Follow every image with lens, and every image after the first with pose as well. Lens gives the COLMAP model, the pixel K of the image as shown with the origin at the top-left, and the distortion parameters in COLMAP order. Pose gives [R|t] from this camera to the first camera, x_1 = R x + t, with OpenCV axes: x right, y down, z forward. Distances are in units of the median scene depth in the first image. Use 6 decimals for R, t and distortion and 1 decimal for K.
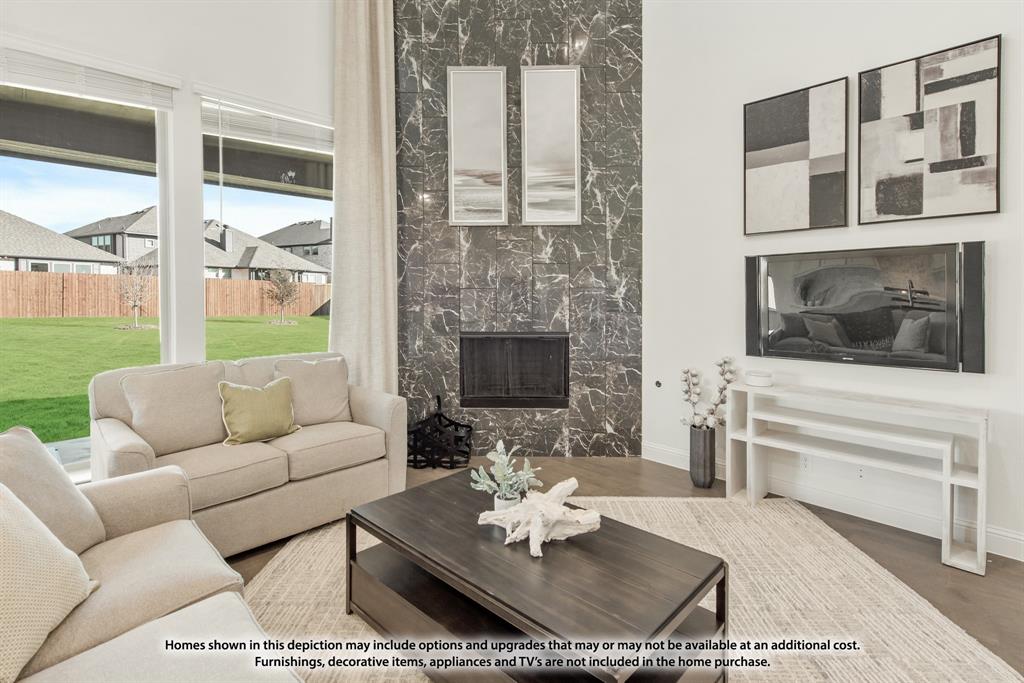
lens RADIAL K [[493.5, 0, 509.0], [0, 493.5, 302.2], [0, 0, 1]] dist [0.002729, -0.000822]
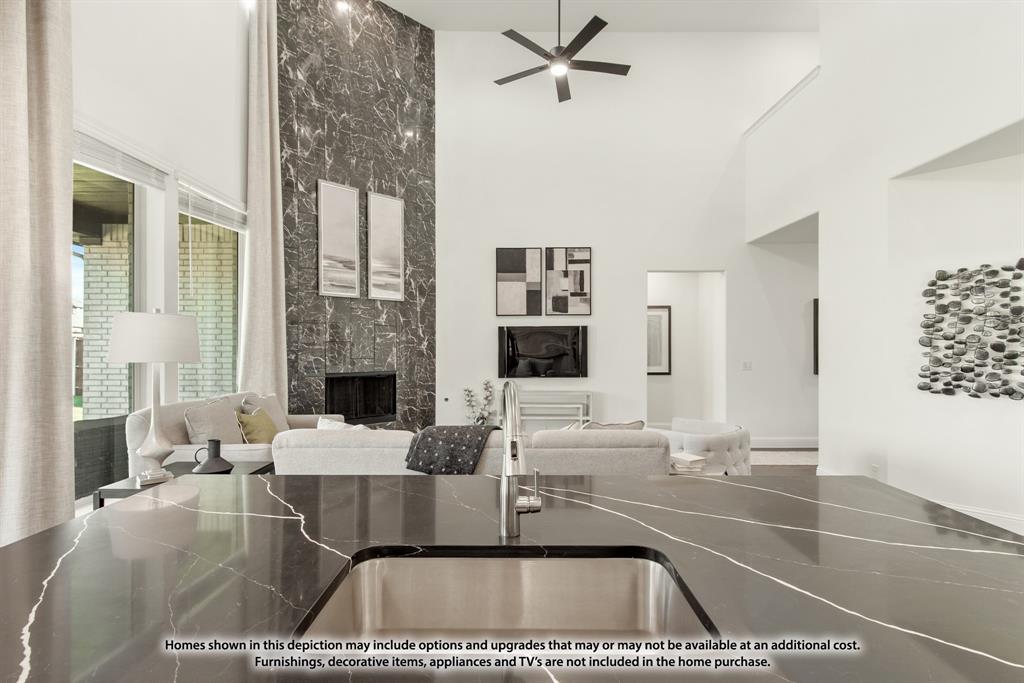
lens RADIAL K [[483.2, 0, 512.0], [0, 483.2, 341.5], [0, 0, 1]] dist [-0.000120, 0.000009]
pose [[0.705371, 0.008102, 0.708792, -0.690317], [0.008374, 0.999770, -0.019762, 0.002817], [-0.708789, 0.019875, 0.705141, -0.311115]]
